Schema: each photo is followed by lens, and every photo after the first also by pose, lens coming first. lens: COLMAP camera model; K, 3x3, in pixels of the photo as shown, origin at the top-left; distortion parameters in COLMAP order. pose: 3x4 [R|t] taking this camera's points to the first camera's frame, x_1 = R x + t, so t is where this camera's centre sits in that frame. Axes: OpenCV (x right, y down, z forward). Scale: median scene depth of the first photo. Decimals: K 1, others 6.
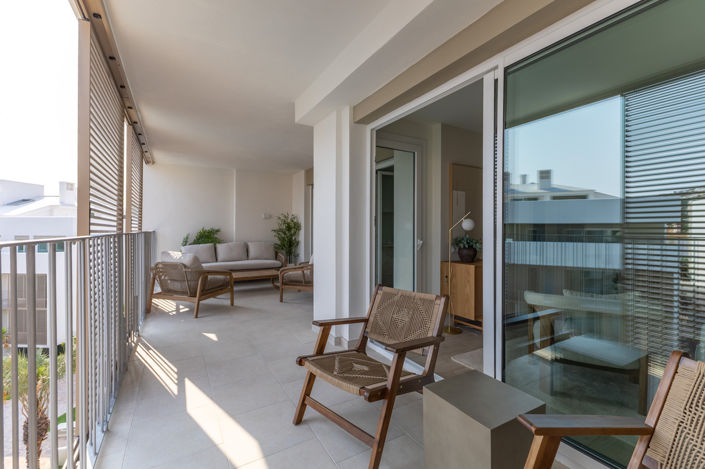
lens RADIAL K [[307.3, 0, 349.6], [0, 307.3, 233.1], [0, 0, 1]] dist [-0.000918, -0.000102]
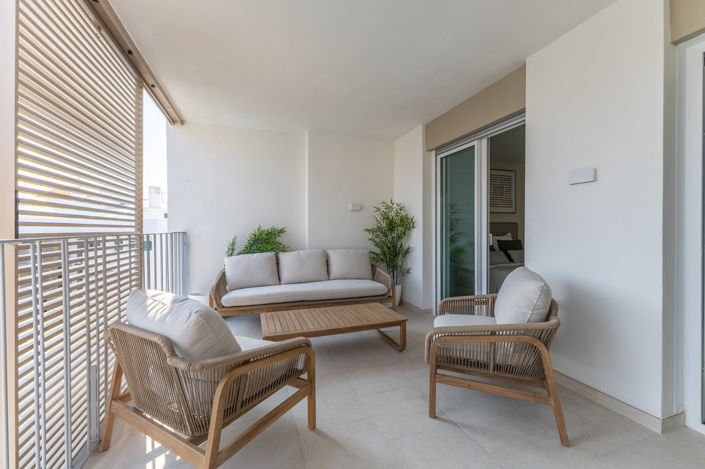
lens RADIAL K [[307.3, 0, 354.4], [0, 307.3, 235.5], [0, 0, 1]] dist [-0.000918, -0.000102]
pose [[0.982617, -0.002470, -0.185626, -0.168781], [0.004711, 0.999921, 0.011632, -0.005709], [0.185582, -0.012304, 0.982552, 0.416601]]
